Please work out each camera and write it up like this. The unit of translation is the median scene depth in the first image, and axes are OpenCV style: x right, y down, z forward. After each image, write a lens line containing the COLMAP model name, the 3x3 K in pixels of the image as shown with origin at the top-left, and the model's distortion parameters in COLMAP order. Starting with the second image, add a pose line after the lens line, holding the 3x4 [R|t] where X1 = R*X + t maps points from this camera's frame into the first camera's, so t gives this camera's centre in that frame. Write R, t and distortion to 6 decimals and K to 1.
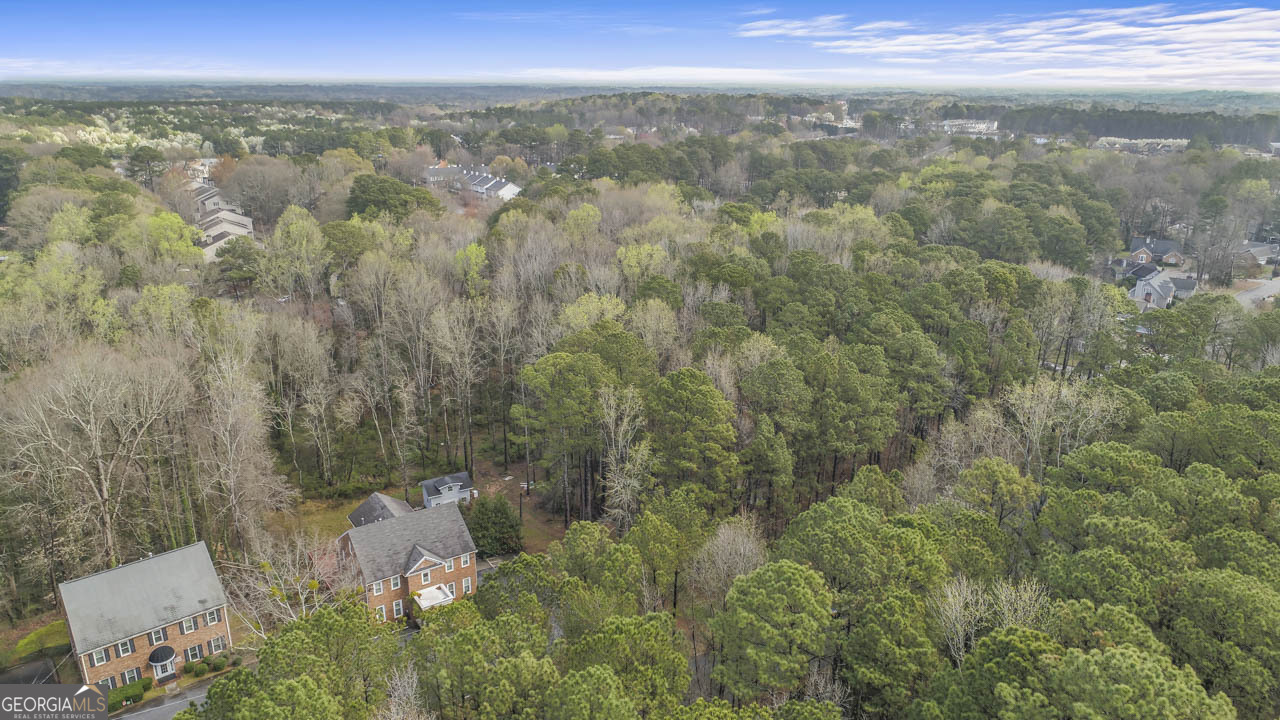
lens RADIAL K [[861.3, 0, 640.0], [0, 861.3, 360.0], [0, 0, 1]] dist [0.000257, -0.002935]
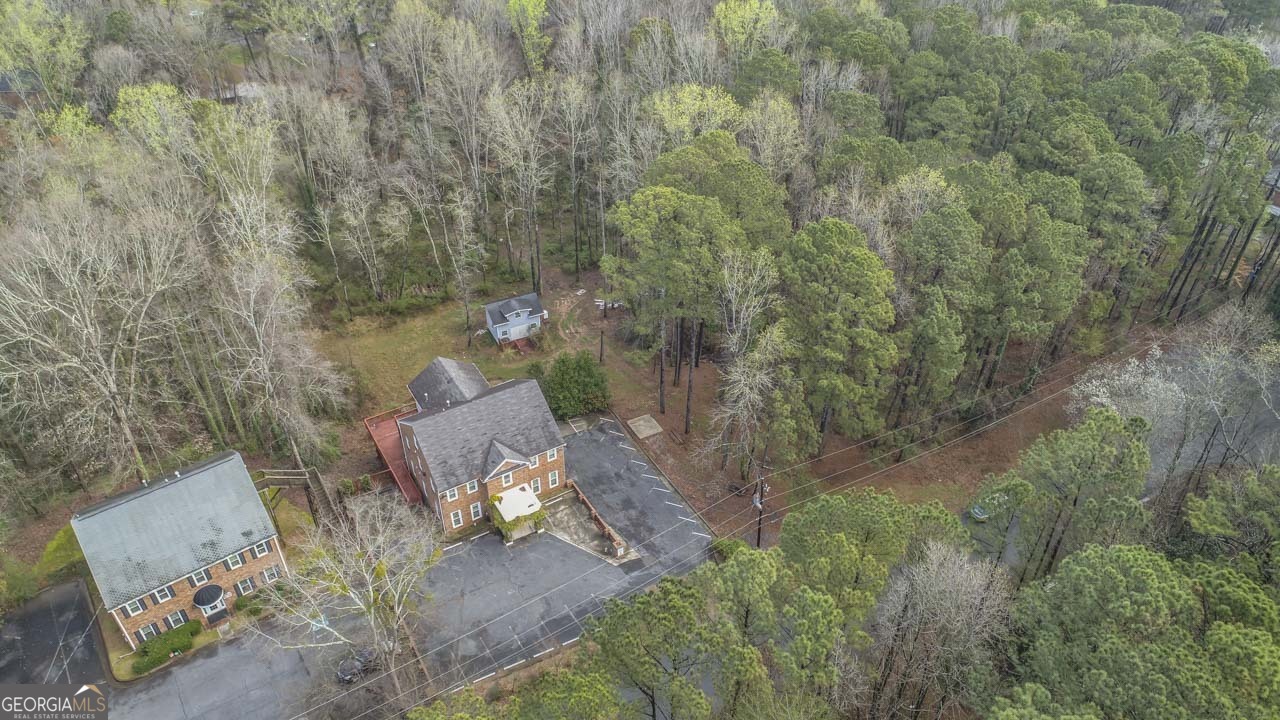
lens RADIAL K [[861.3, 0, 640.0], [0, 861.3, 360.0], [0, 0, 1]] dist [0.000257, -0.002935]
pose [[0.998739, 0.030577, -0.039818, -0.067917], [-0.015936, 0.945194, 0.326121, -0.100018], [0.047608, -0.325075, 0.944489, 0.191009]]
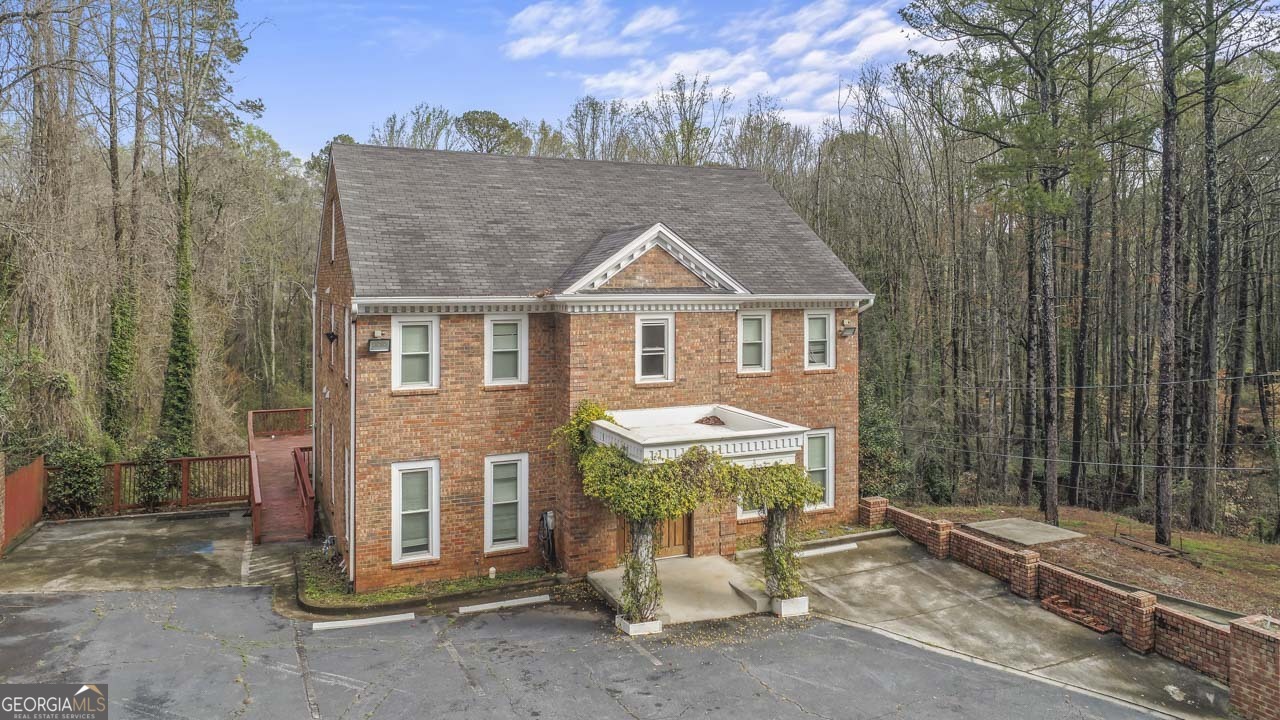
lens RADIAL K [[883.5, 0, 640.7], [0, 883.5, 272.3], [0, 0, 1]] dist [-0.000456, -0.002378]
pose [[0.985592, -0.003744, -0.169098, -0.163784], [-0.051033, 0.946579, -0.318407, 0.227830], [0.161257, 0.322449, 0.932750, 0.605787]]
